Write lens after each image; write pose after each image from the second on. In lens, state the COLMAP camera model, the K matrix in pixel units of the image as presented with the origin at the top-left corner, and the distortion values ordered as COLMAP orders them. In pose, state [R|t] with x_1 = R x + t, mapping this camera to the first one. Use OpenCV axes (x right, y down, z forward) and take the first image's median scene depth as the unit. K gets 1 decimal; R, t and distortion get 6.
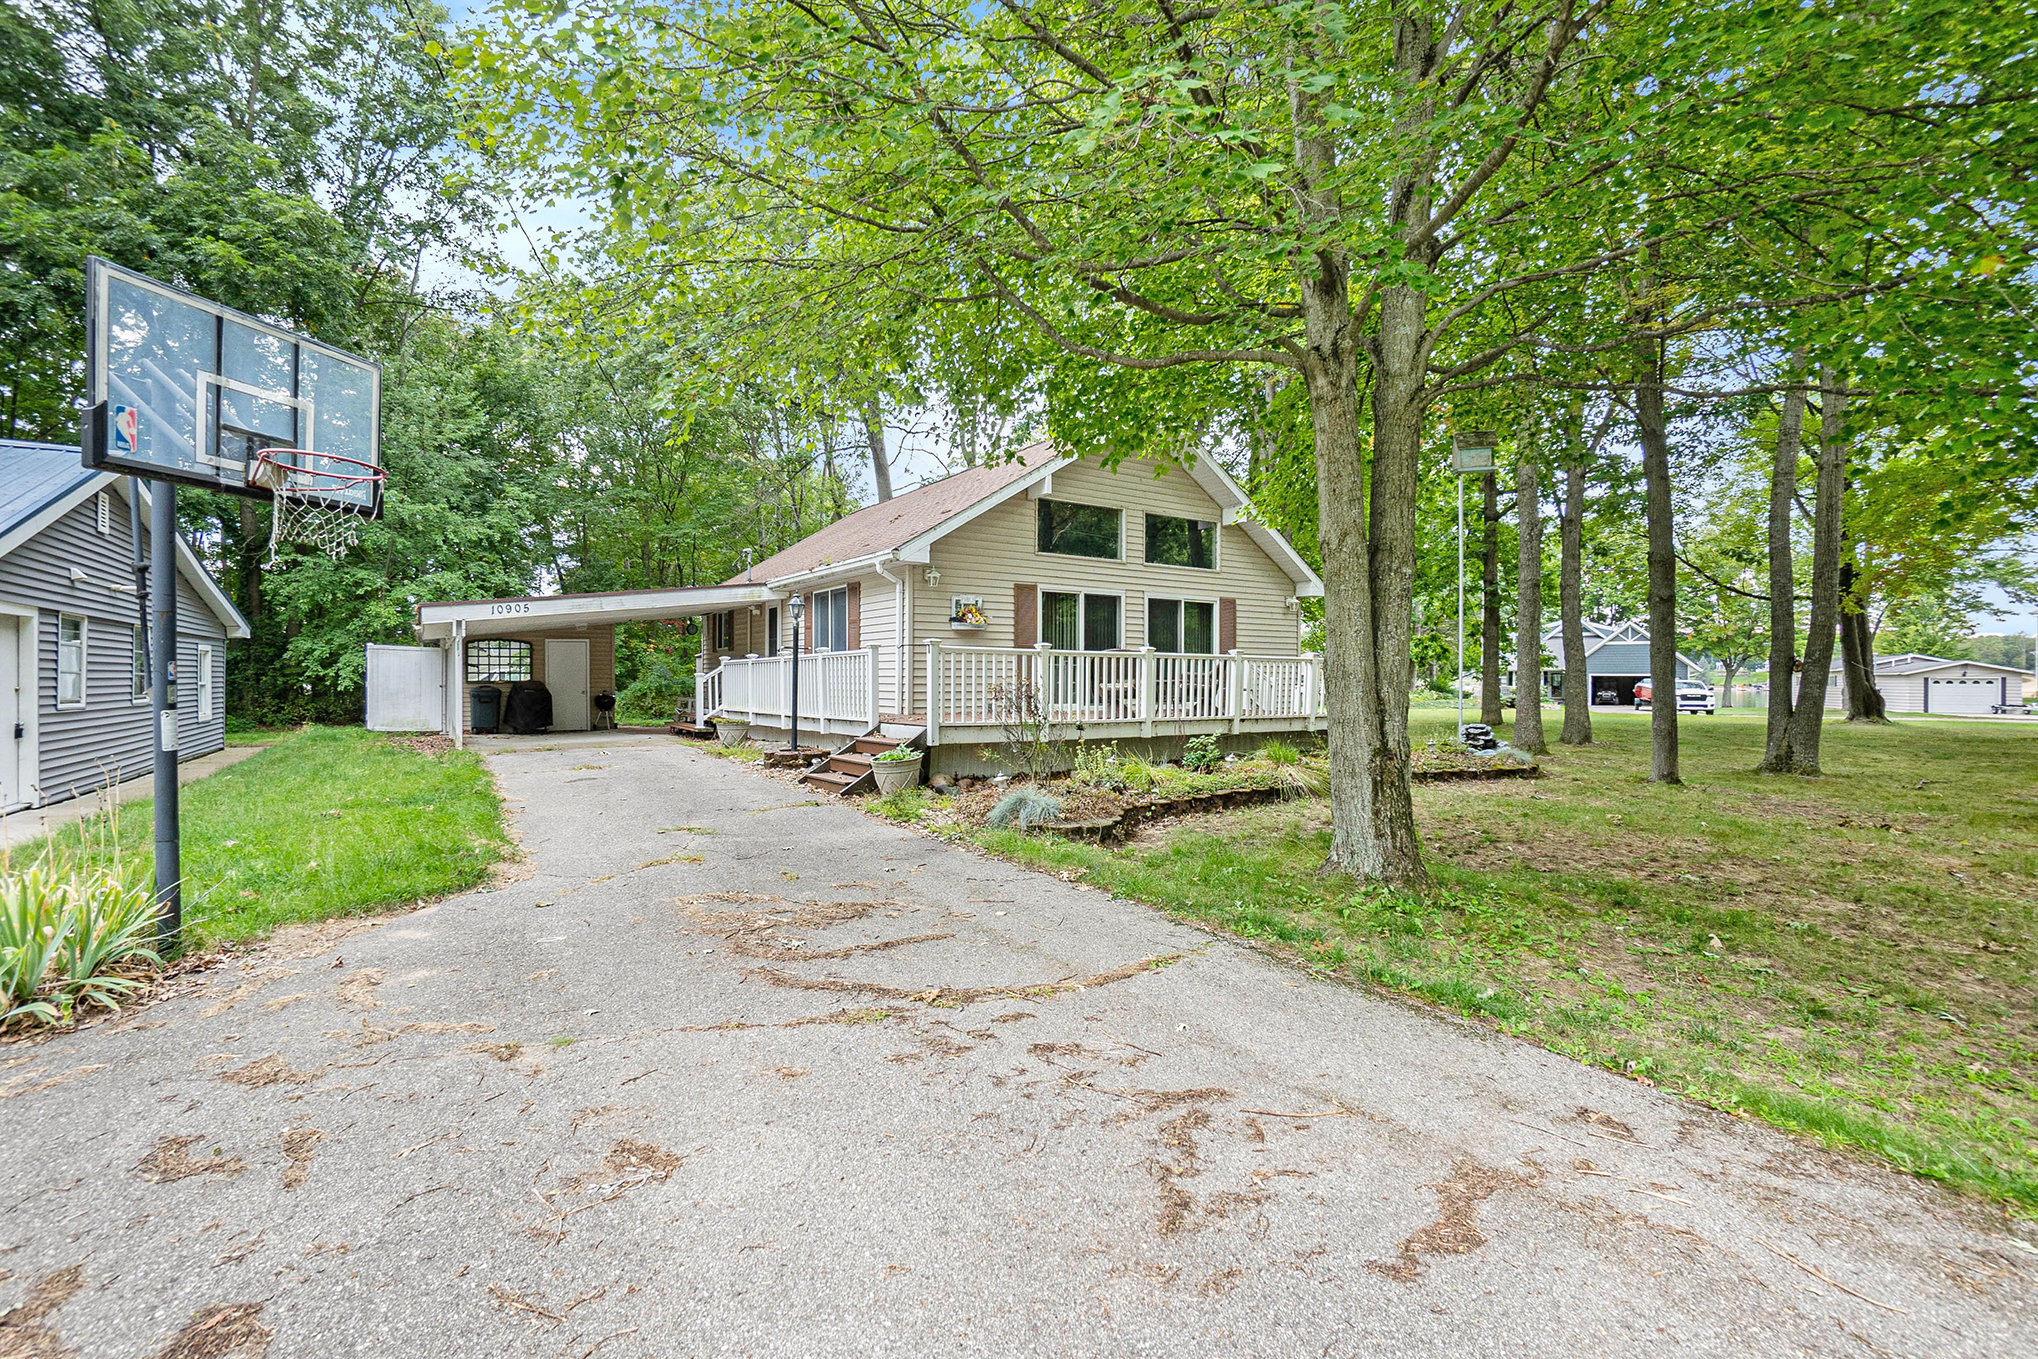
lens RADIAL K [[932.8, 0, 1019.0], [0, 932.8, 679.5], [0, 0, 1]] dist [-0.057659, 0.028005]
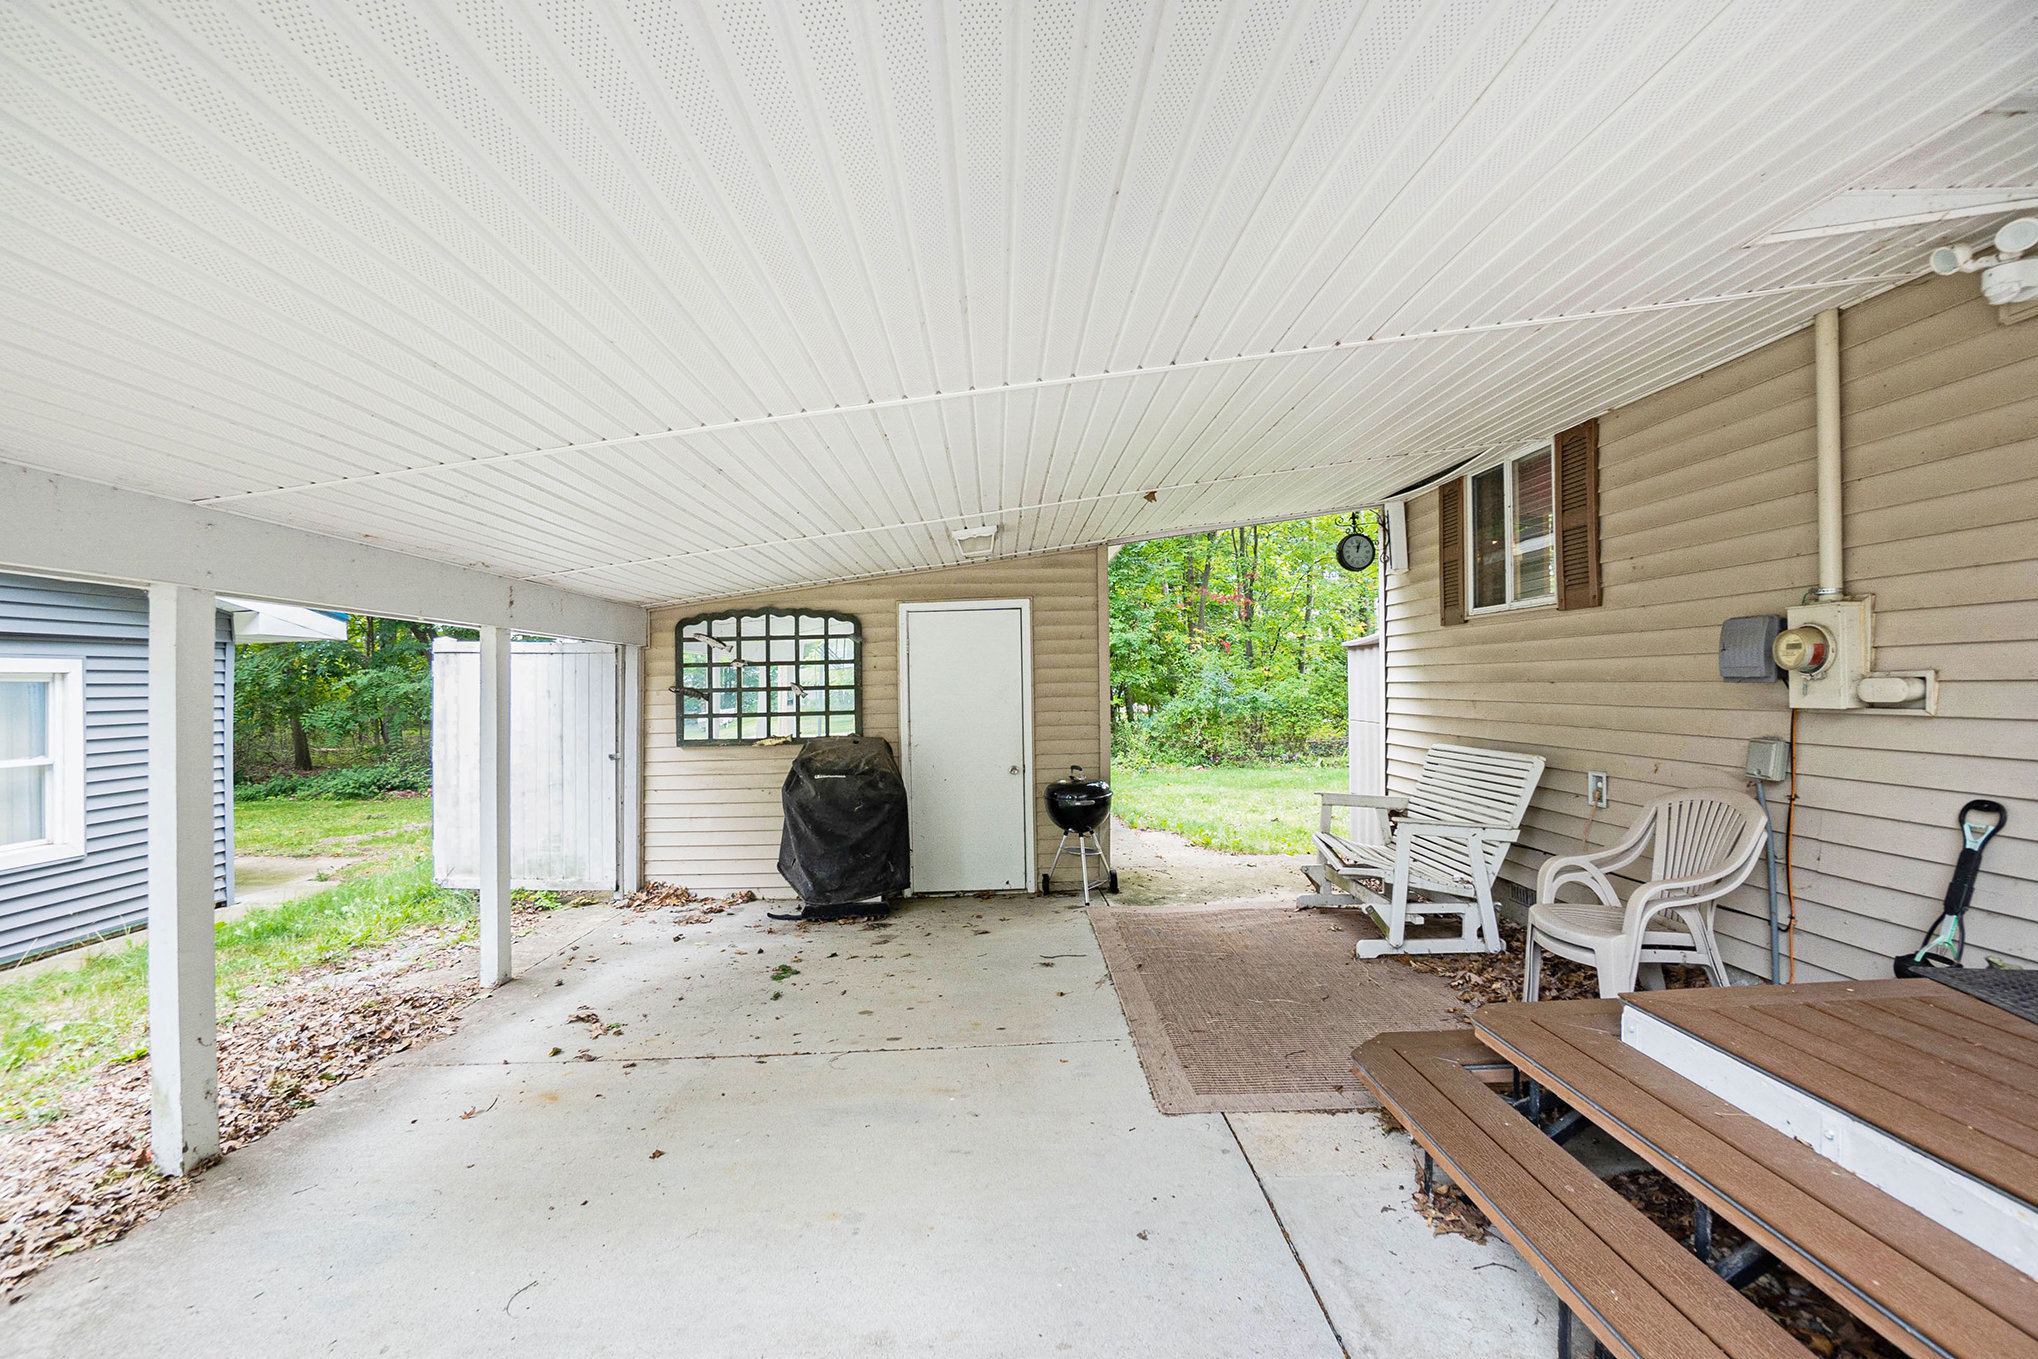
lens RADIAL K [[932.8, 0, 1019.0], [0, 932.8, 679.5], [0, 0, 1]] dist [-0.057659, 0.028005]
pose [[0.847721, -0.015999, -0.530201, -0.296019], [0.016235, 0.999859, -0.004212, -0.015397], [0.530194, -0.005037, 0.847861, 0.716031]]
